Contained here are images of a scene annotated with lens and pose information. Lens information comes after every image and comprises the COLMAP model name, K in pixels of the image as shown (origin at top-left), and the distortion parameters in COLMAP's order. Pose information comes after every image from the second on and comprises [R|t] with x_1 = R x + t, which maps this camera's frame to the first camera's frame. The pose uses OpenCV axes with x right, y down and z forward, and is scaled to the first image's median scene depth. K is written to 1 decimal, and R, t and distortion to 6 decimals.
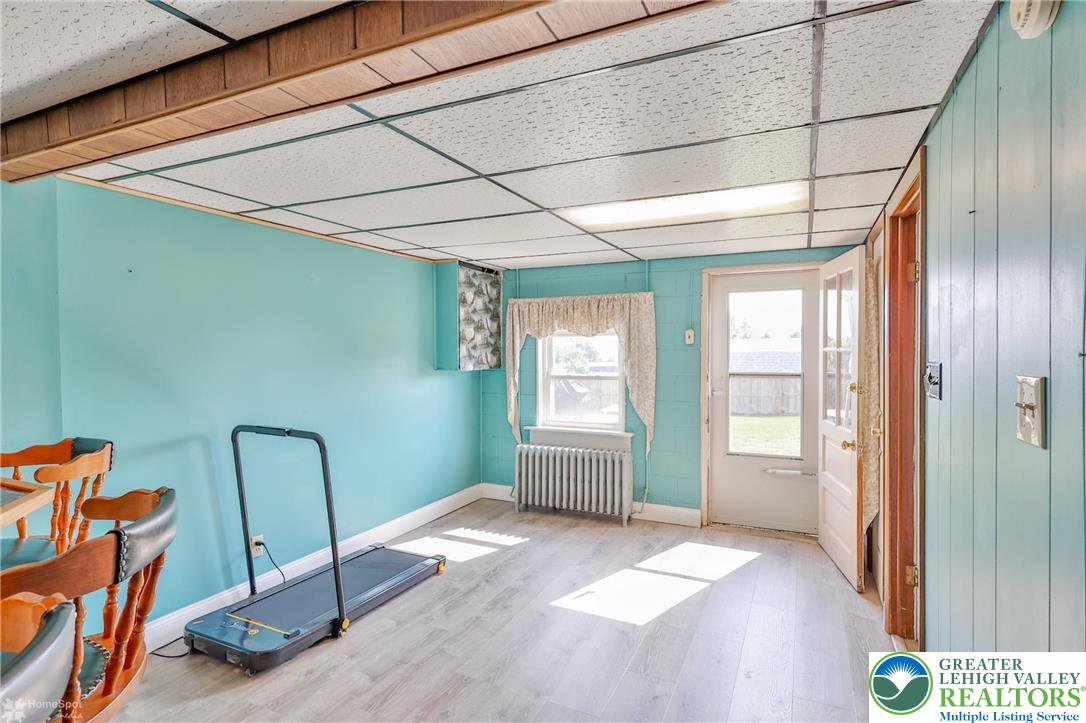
lens RADIAL K [[545.4, 0, 545.2], [0, 545.4, 355.4], [0, 0, 1]] dist [-0.000813, -0.000280]
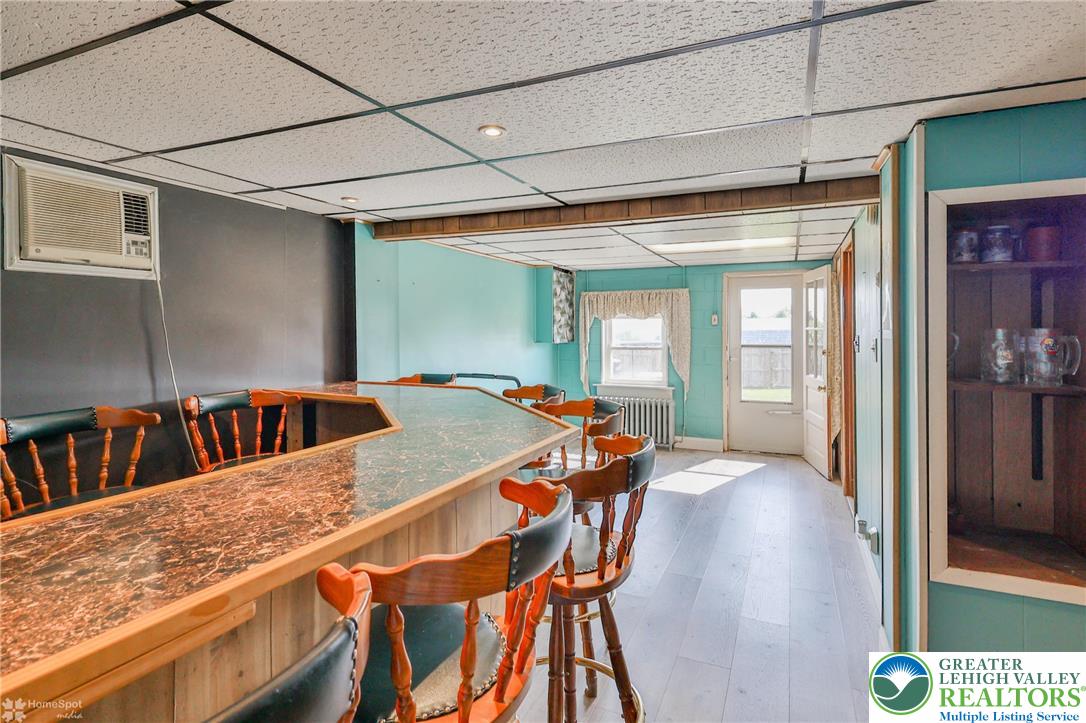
lens RADIAL K [[545.6, 0, 545.8], [0, 545.6, 322.0], [0, 0, 1]] dist [0.002268, -0.000131]
pose [[0.999711, 0.001584, 0.024008, -0.212861], [-0.001065, 0.999766, -0.021602, 0.003635], [-0.024037, 0.021570, 0.999478, -0.427157]]
